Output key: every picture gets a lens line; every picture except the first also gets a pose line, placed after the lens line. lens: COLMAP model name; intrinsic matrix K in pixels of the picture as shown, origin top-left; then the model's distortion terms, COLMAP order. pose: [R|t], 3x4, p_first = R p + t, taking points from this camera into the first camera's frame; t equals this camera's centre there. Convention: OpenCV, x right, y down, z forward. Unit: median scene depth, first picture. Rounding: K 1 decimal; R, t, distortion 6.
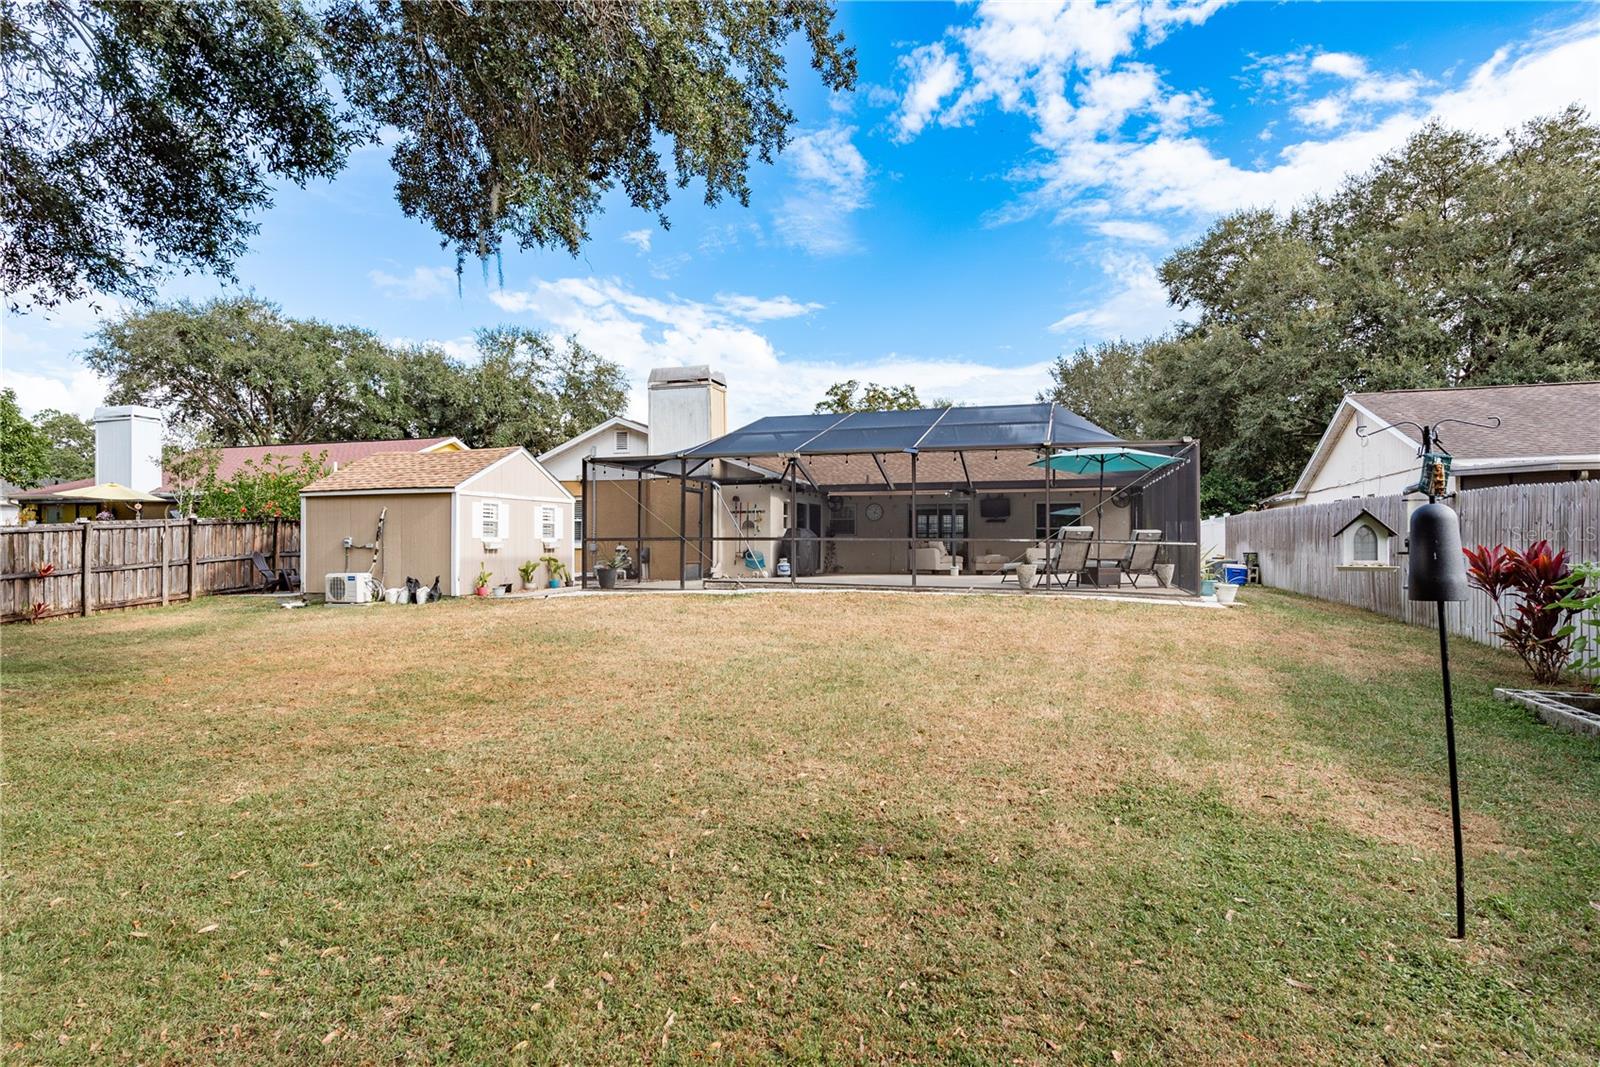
lens RADIAL K [[803.0, 0, 800.0], [0, 803.0, 533.5], [0, 0, 1]] dist [-0.000402, -0.000409]
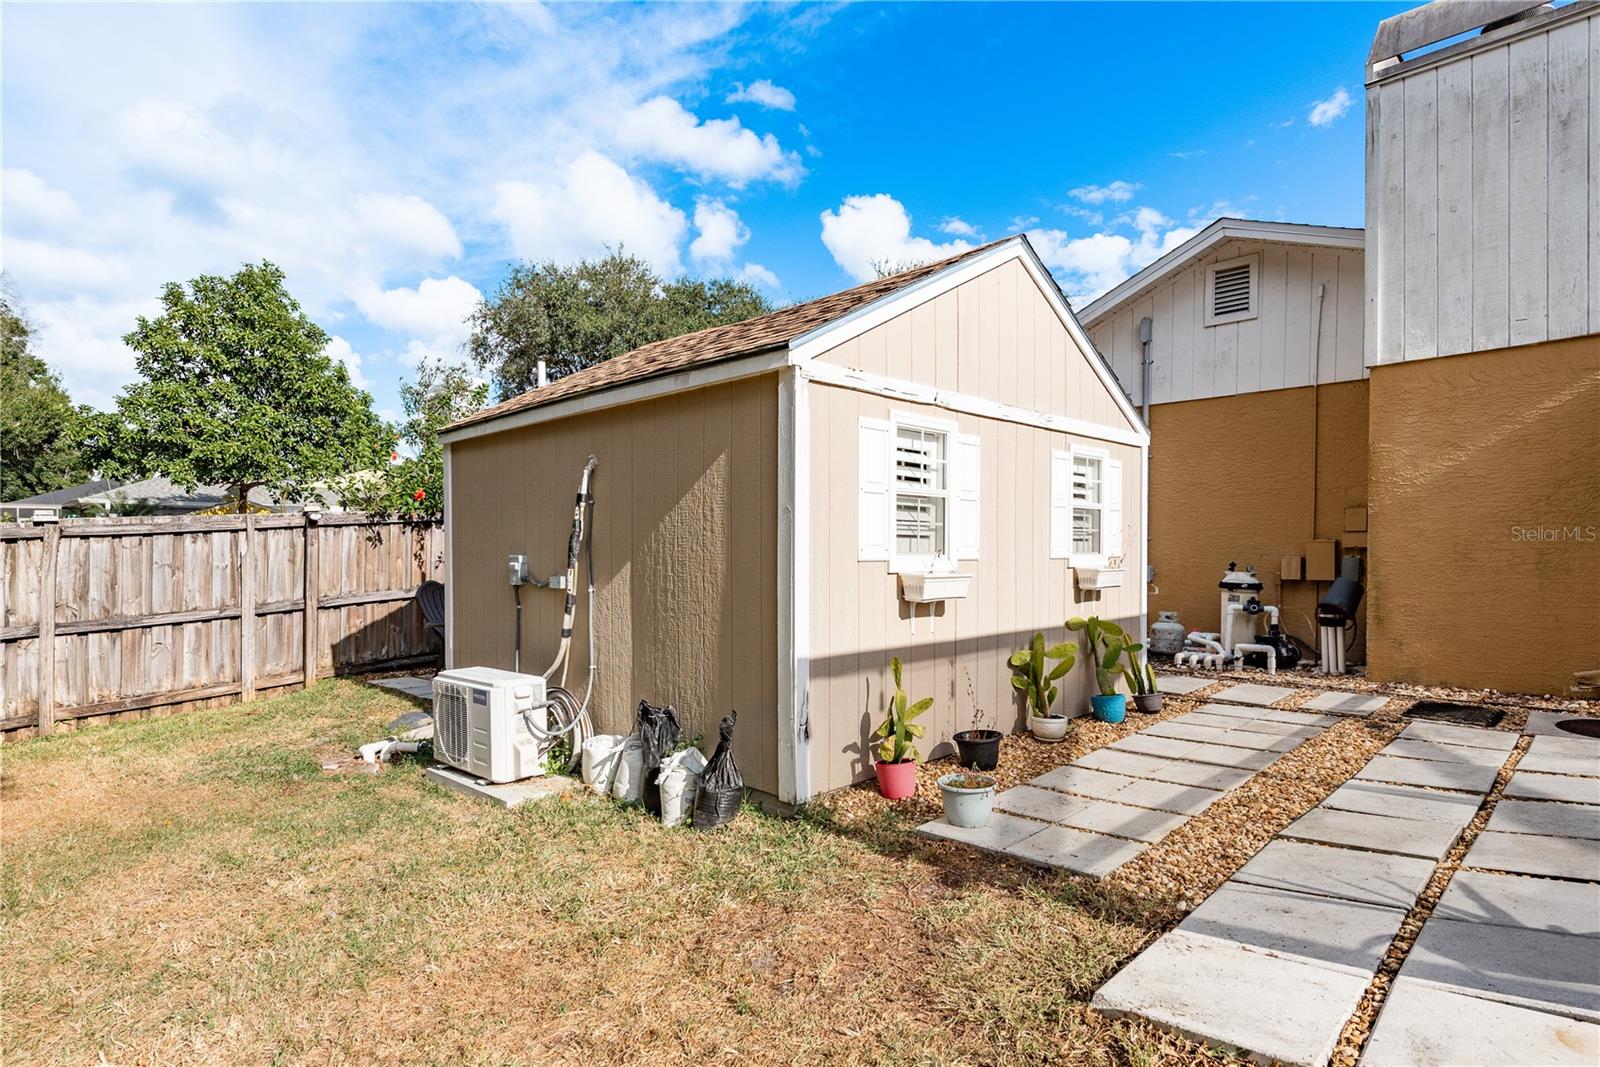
lens RADIAL K [[858.6, 0, 800.0], [0, 858.6, 533.5], [0, 0, 1]] dist [0.001871, -0.001107]
pose [[0.891646, -0.009490, -0.452633, -0.292009], [0.005517, 0.999934, -0.010096, 0.000452], [0.452699, 0.006504, 0.891640, 0.724966]]
